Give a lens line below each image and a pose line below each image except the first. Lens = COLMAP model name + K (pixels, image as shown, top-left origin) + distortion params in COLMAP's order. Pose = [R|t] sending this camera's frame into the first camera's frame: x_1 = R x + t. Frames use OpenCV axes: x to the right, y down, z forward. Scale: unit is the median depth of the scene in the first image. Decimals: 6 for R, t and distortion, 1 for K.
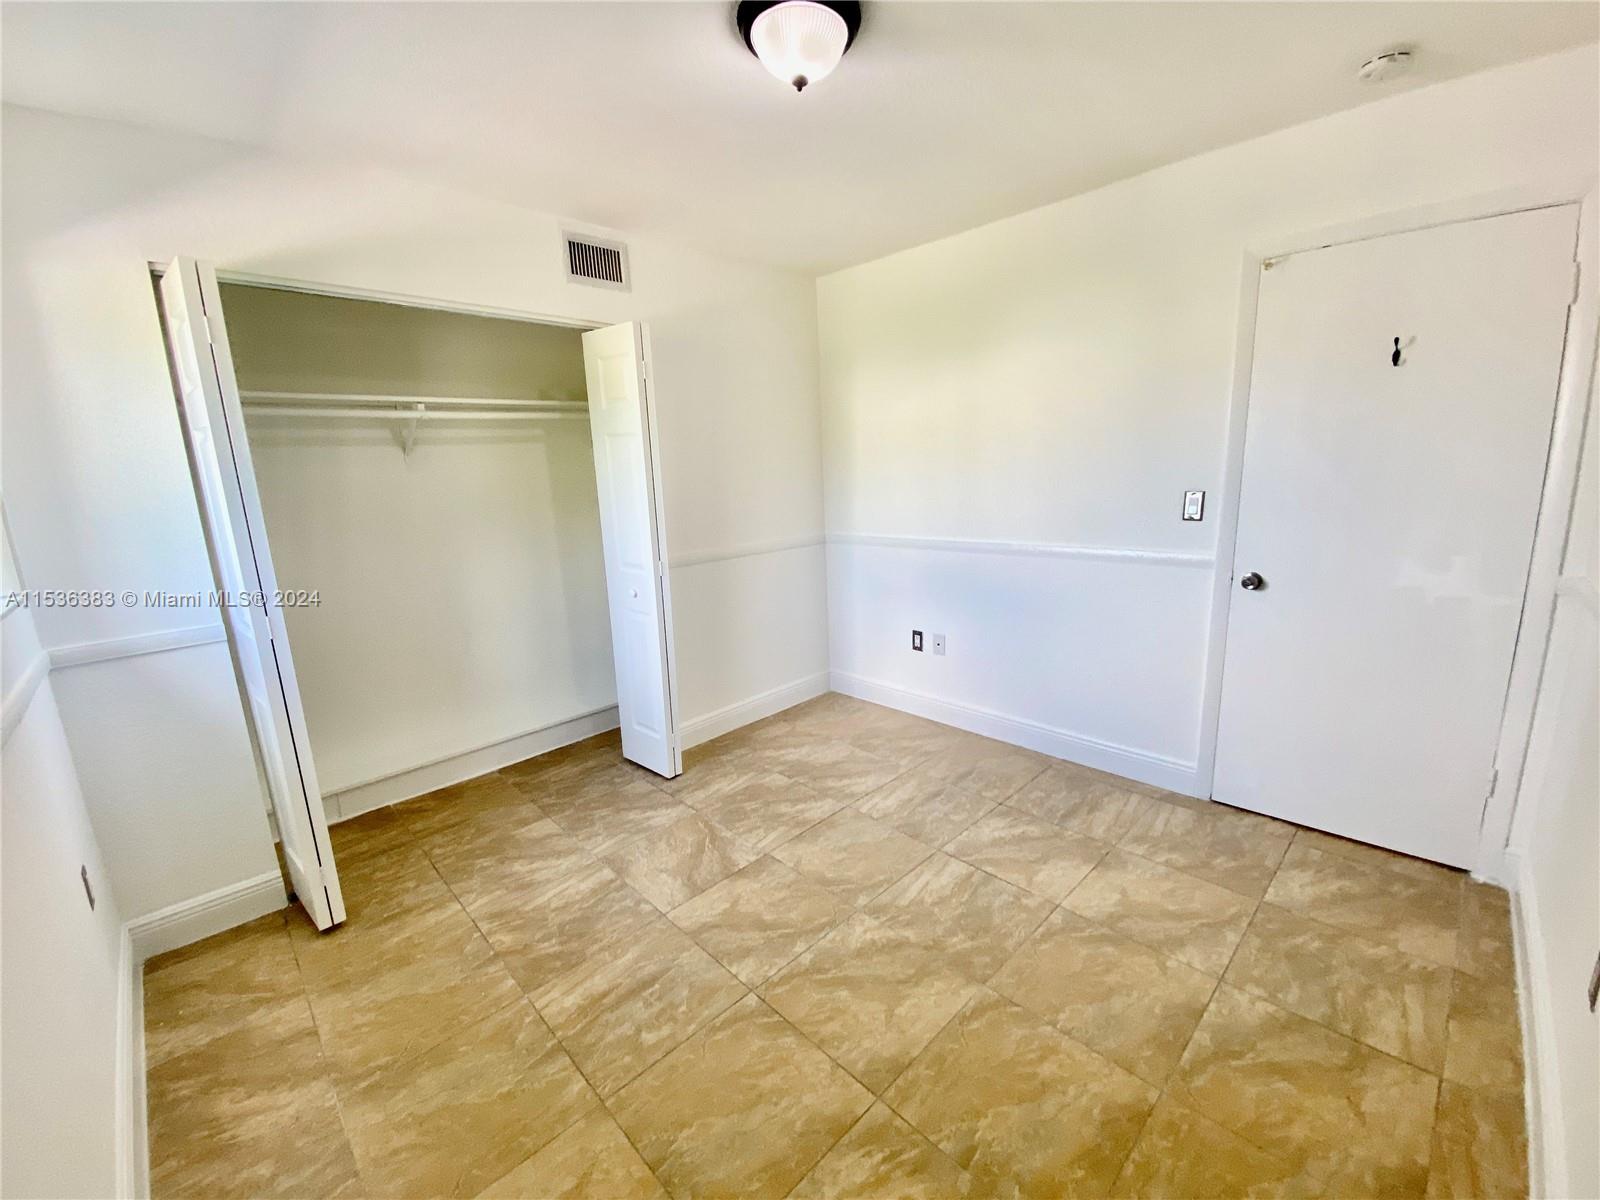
lens RADIAL K [[657.1, 0, 795.9], [0, 657.1, 601.7], [0, 0, 1]] dist [0.031577, -0.025752]
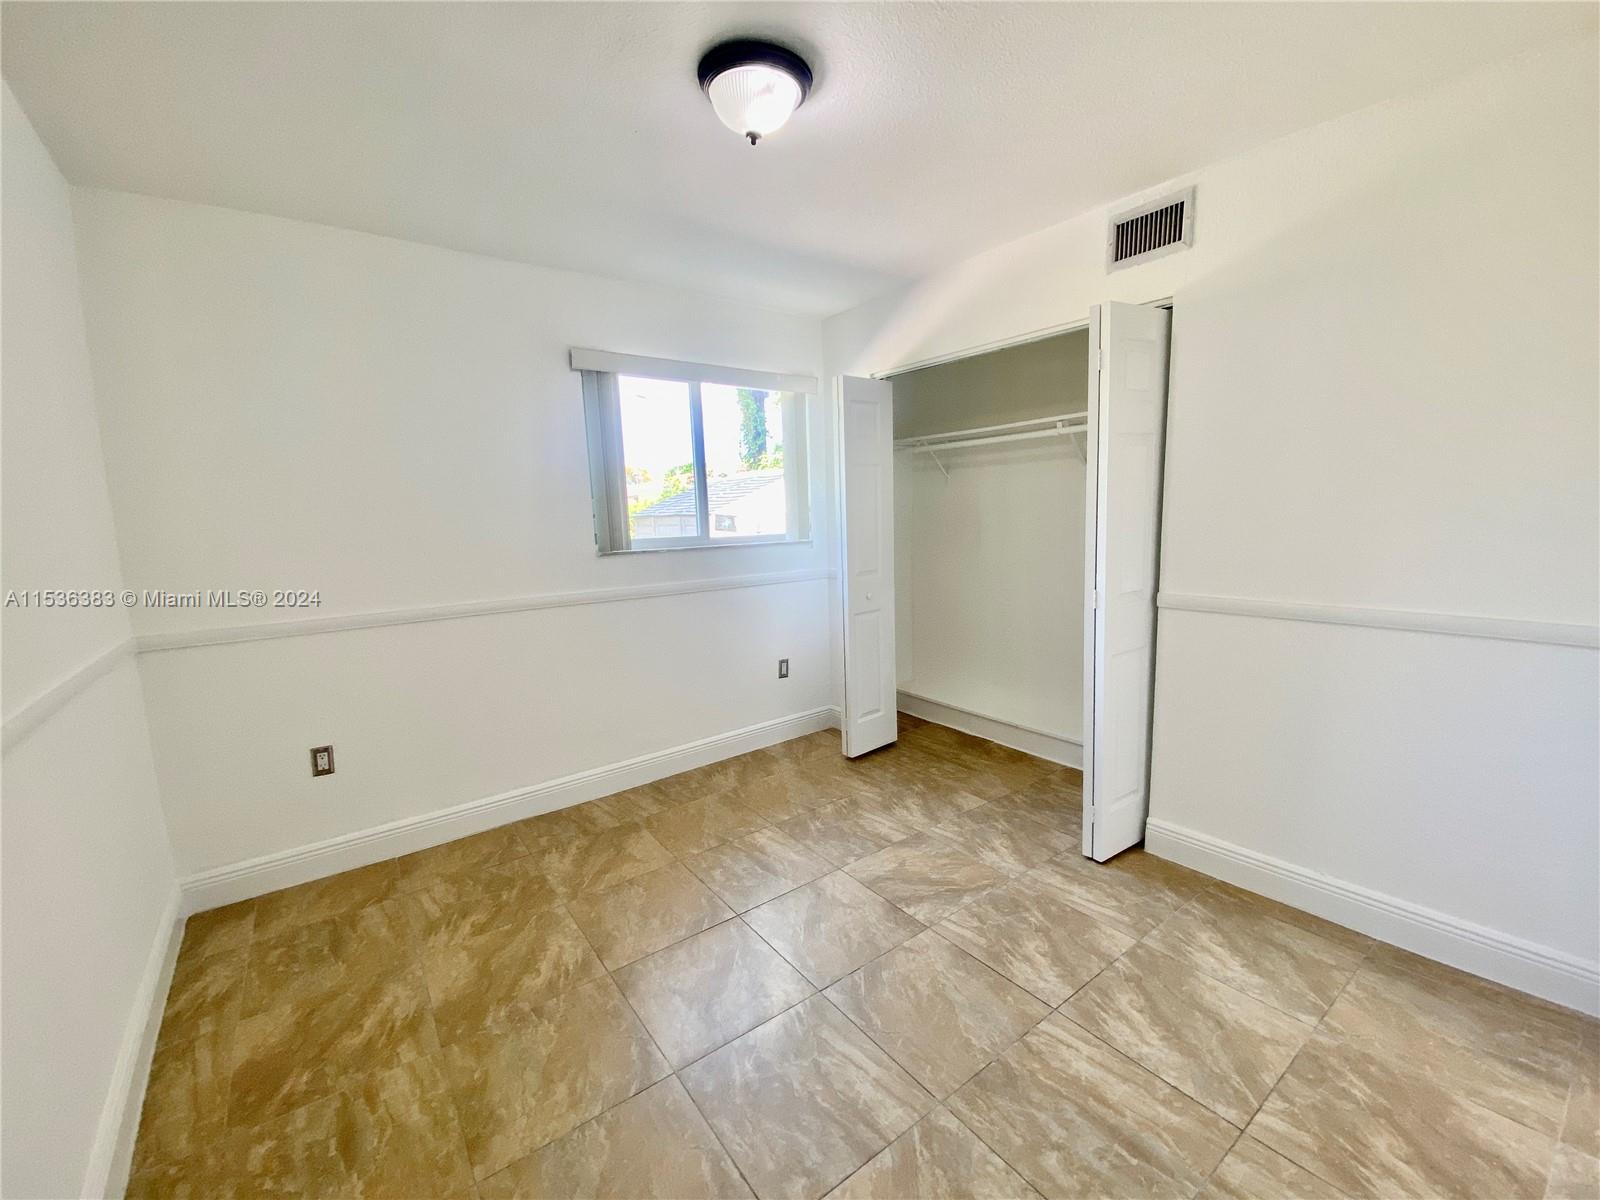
lens RADIAL K [[657.1, 0, 795.9], [0, 657.1, 601.7], [0, 0, 1]] dist [0.031577, -0.025752]
pose [[-0.140192, 0.186033, -0.972491, 0.726986], [-0.167206, 0.963636, 0.208443, -0.179918], [0.975904, 0.191828, -0.103988, 0.810295]]
